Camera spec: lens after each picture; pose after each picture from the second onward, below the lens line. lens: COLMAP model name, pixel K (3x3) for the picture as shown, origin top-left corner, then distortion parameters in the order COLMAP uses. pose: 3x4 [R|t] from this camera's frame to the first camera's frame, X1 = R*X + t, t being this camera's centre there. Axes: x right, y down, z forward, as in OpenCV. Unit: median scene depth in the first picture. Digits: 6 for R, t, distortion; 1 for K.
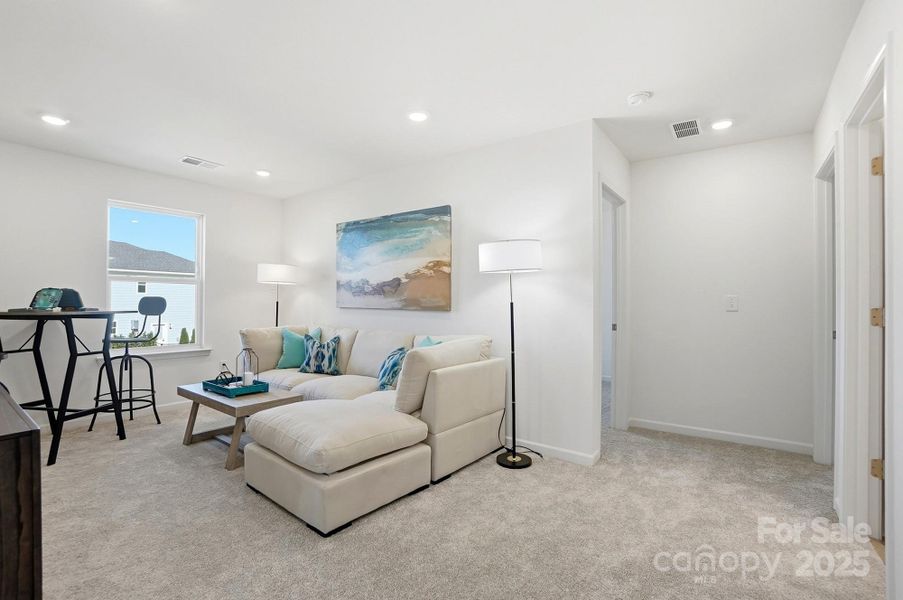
lens RADIAL K [[405.7, 0, 446.6], [0, 405.7, 295.7], [0, 0, 1]] dist [-0.064873, 0.025102]
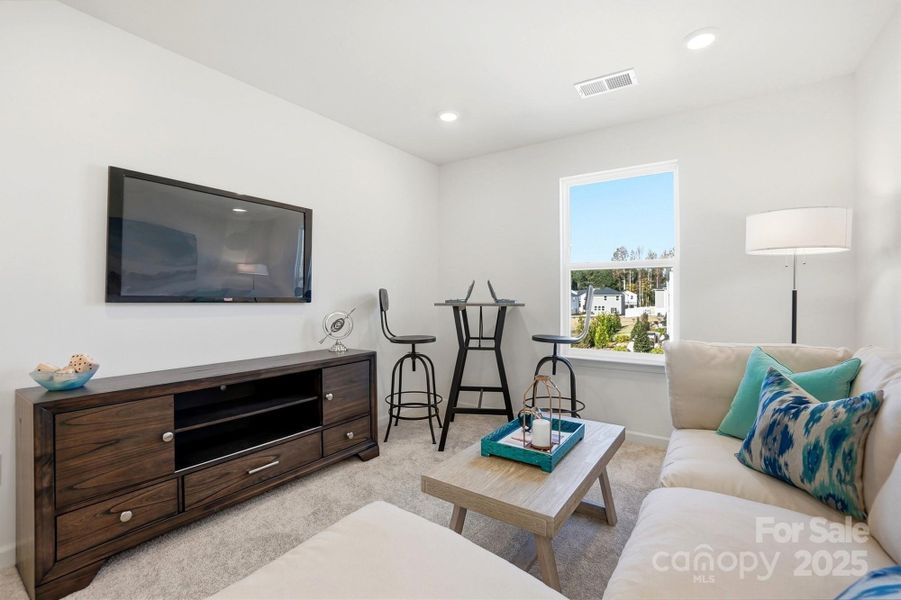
lens RADIAL K [[404.8, 0, 445.6], [0, 404.8, 295.7], [0, 0, 1]] dist [-0.064873, 0.025102]
pose [[0.043972, -0.003698, -0.999026, 0.028930], [0.013118, 0.999909, -0.003124, 0.018759], [0.998947, -0.012968, 0.044016, 0.687666]]
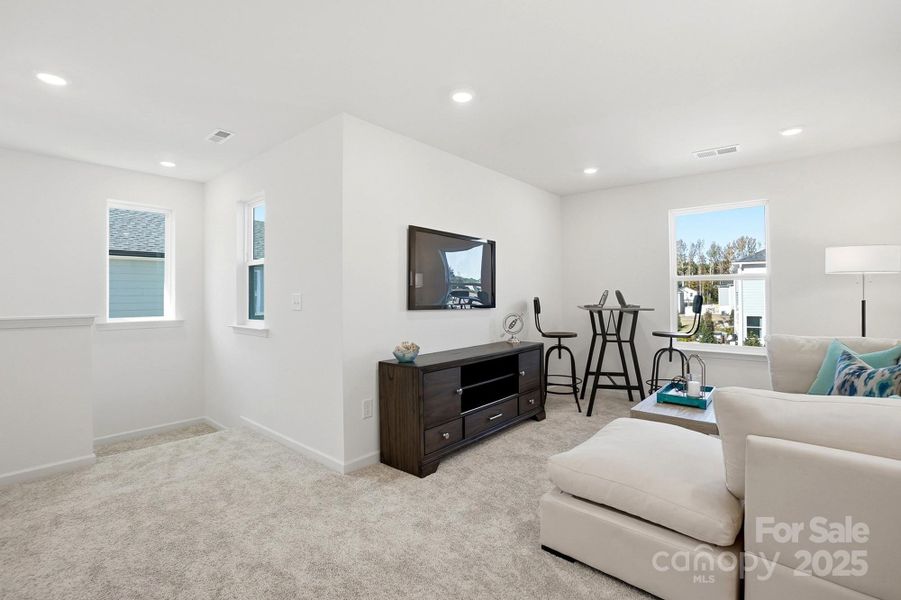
lens RADIAL K [[415.3, 0, 448.0], [0, 415.3, 288.2], [0, 0, 1]] dist [-0.062739, 0.022161]
pose [[-0.061139, -0.017580, -0.997974, 0.354206], [0.017529, 0.999672, -0.018684, -0.007496], [0.997975, -0.018636, -0.060811, 0.416003]]
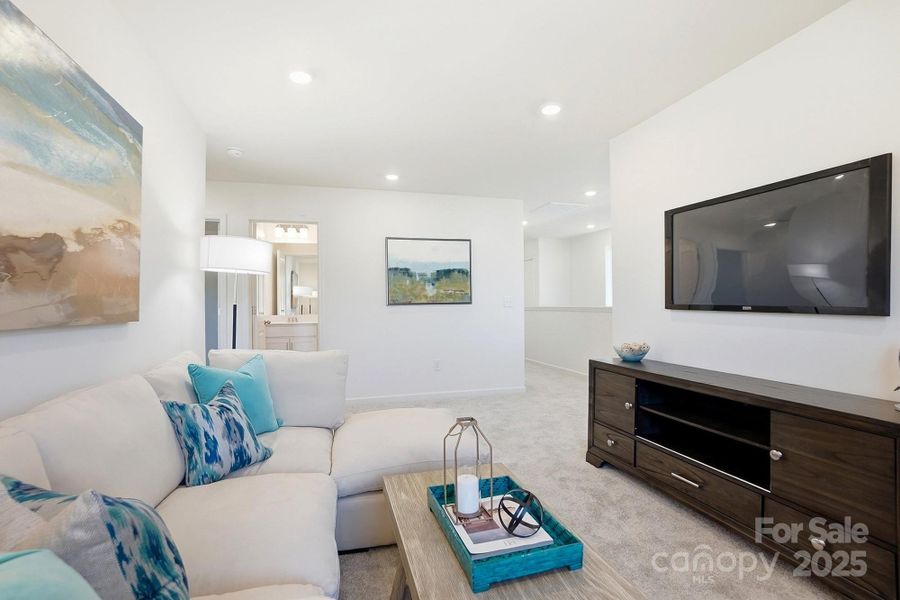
lens RADIAL K [[414.9, 0, 447.5], [0, 414.9, 288.2], [0, 0, 1]] dist [-0.062739, 0.022161]
pose [[-0.809063, 0.021732, 0.587320, -0.589808], [-0.001965, 0.999211, -0.039679, 0.013389], [-0.587719, -0.033257, -0.808381, 1.092952]]
